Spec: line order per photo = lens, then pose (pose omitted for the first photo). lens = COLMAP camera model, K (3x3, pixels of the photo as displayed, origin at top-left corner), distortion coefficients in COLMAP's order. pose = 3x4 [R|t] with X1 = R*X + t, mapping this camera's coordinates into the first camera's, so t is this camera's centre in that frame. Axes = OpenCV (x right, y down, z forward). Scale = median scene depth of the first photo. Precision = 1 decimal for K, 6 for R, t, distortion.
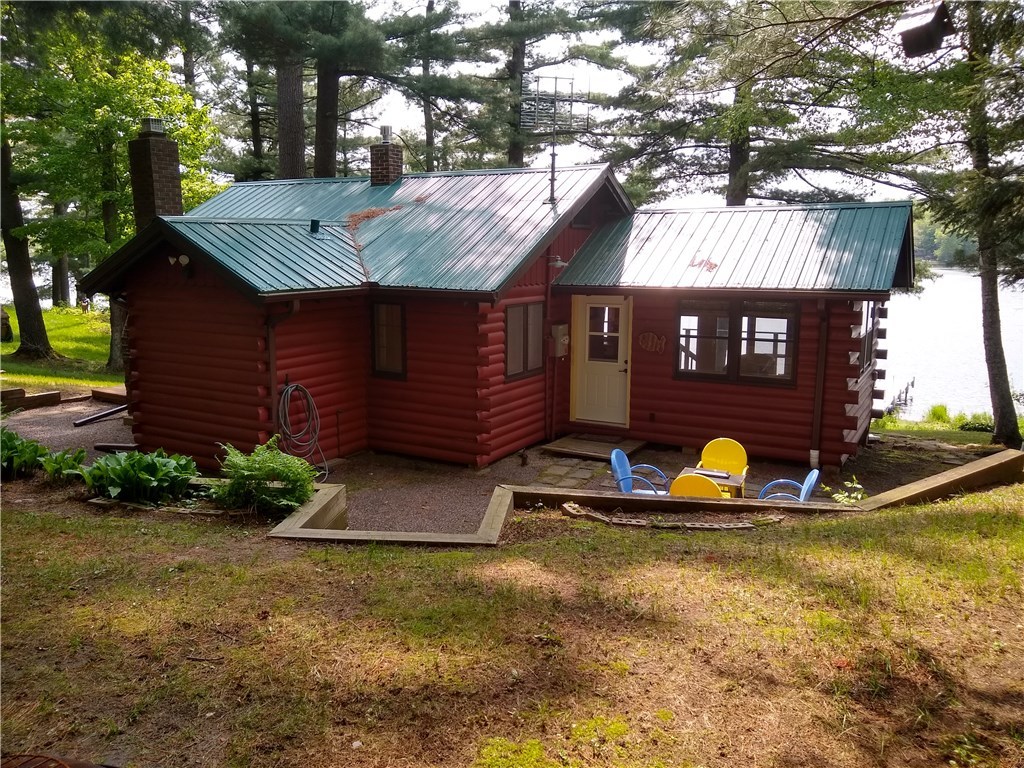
lens RADIAL K [[809.1, 0, 514.6], [0, 809.1, 387.7], [0, 0, 1]] dist [0.002230, -0.022603]
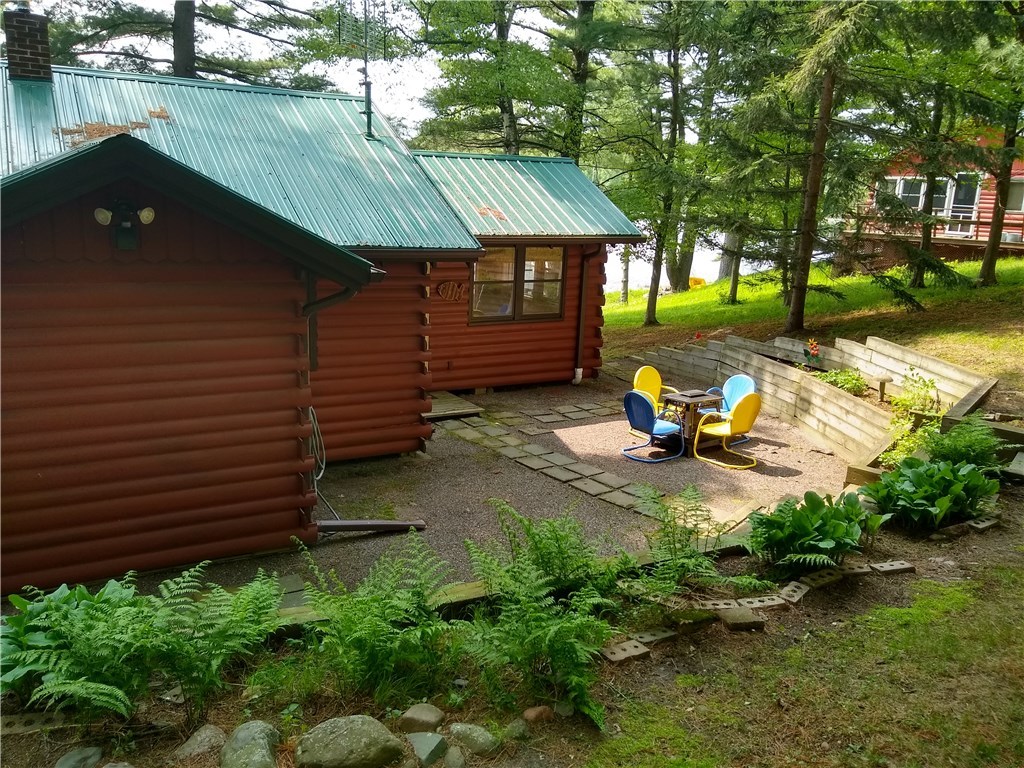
lens RADIAL K [[809.1, 0, 514.6], [0, 809.1, 387.7], [0, 0, 1]] dist [0.002230, -0.022603]
pose [[0.505626, -0.187130, 0.842214, -0.705384], [0.104373, 0.982292, 0.155592, -0.093427], [-0.856416, 0.009233, 0.516204, 0.455515]]
